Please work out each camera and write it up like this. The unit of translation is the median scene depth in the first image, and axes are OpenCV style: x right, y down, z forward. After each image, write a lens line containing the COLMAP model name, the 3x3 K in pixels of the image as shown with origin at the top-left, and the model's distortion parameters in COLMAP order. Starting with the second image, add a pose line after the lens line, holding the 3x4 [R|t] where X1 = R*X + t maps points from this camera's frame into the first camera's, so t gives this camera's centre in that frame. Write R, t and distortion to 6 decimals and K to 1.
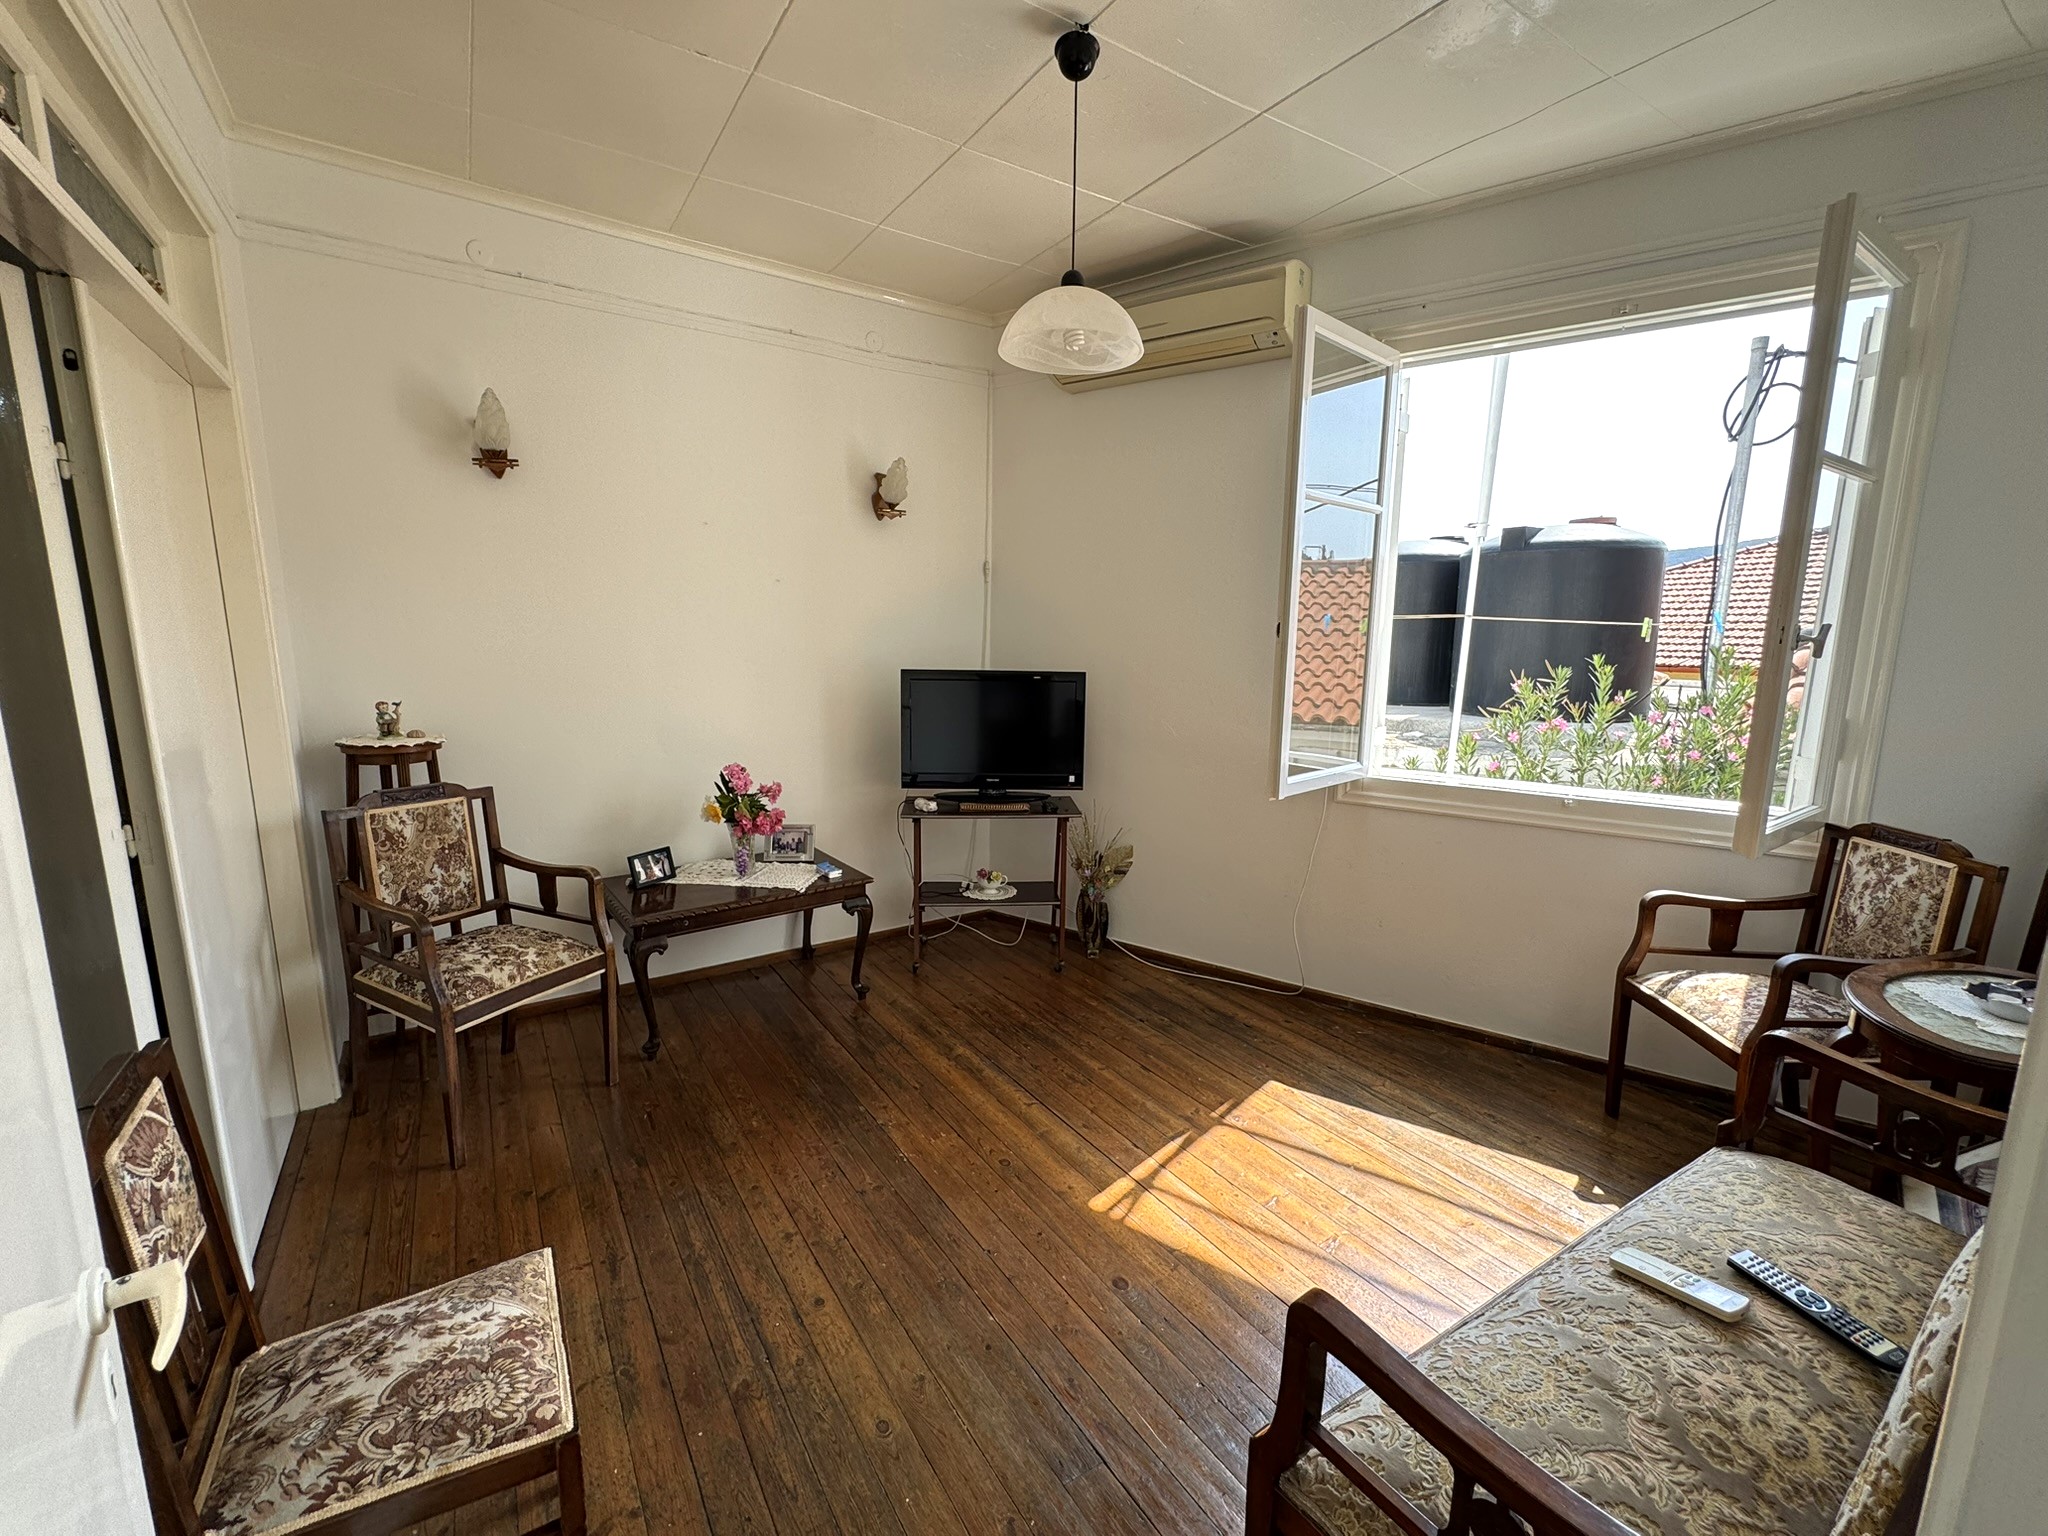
lens RADIAL K [[839.3, 0, 1018.0], [0, 839.3, 767.0], [0, 0, 1]] dist [0.002692, -0.000003]
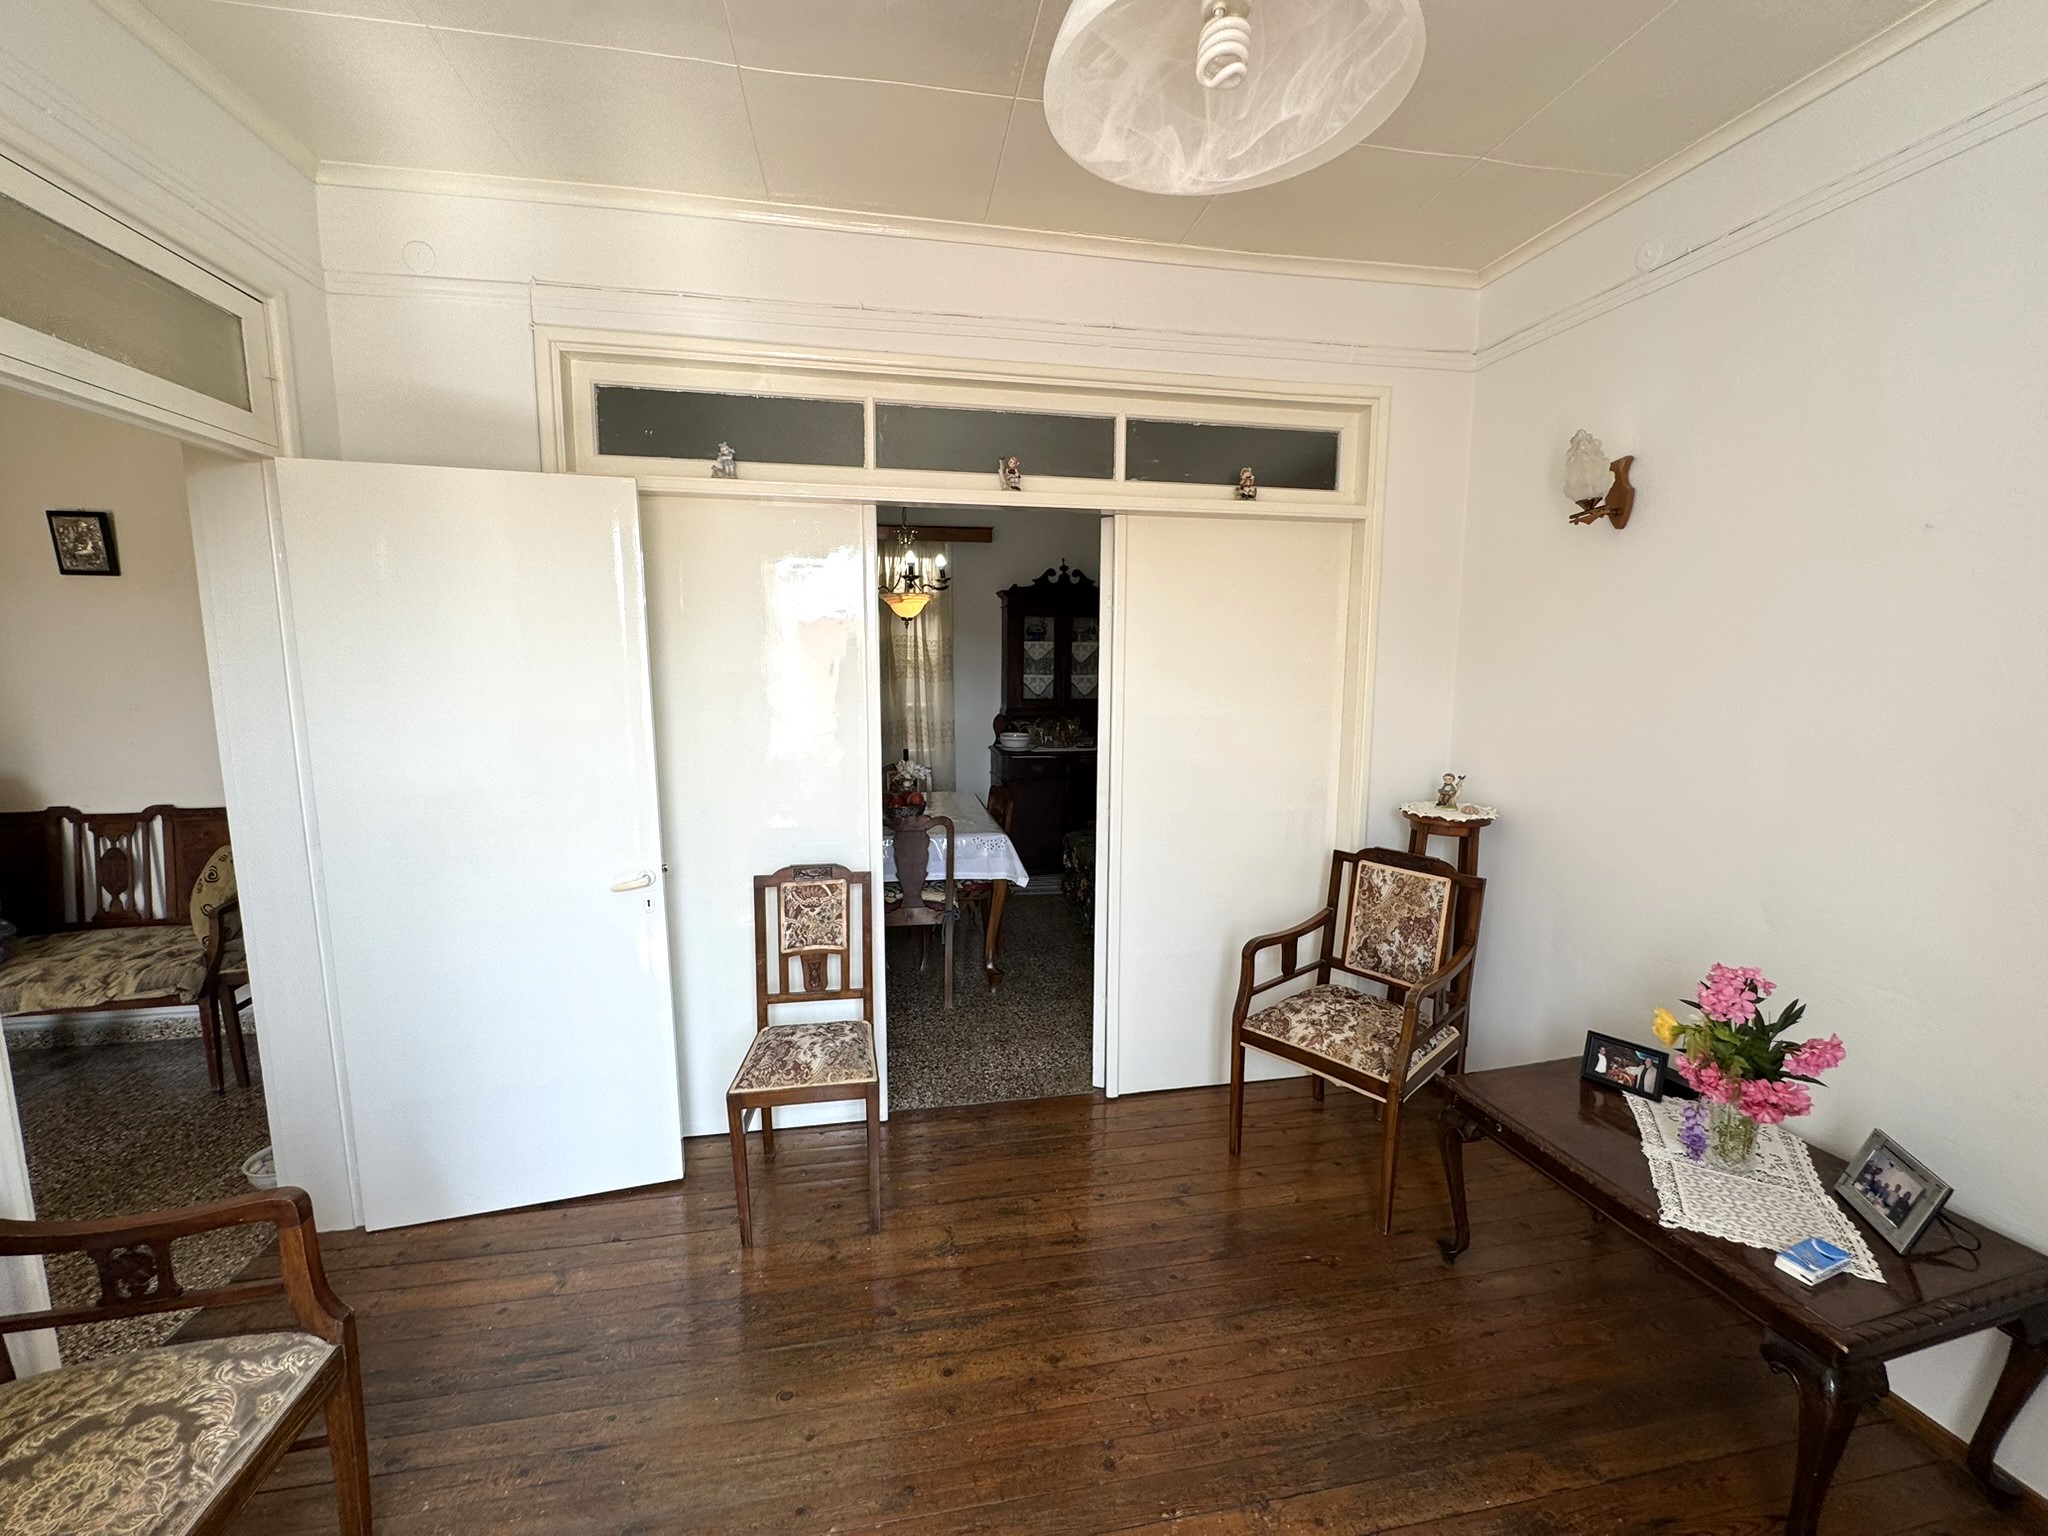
lens RADIAL K [[839.3, 0, 1034.3], [0, 839.3, 770.0], [0, 0, 1]] dist [0.002692, -0.000003]
pose [[-0.359426, 0.112062, -0.926421, 0.413197], [-0.164355, 0.969642, 0.181056, -0.191503], [0.918586, 0.217338, -0.330096, 0.895309]]
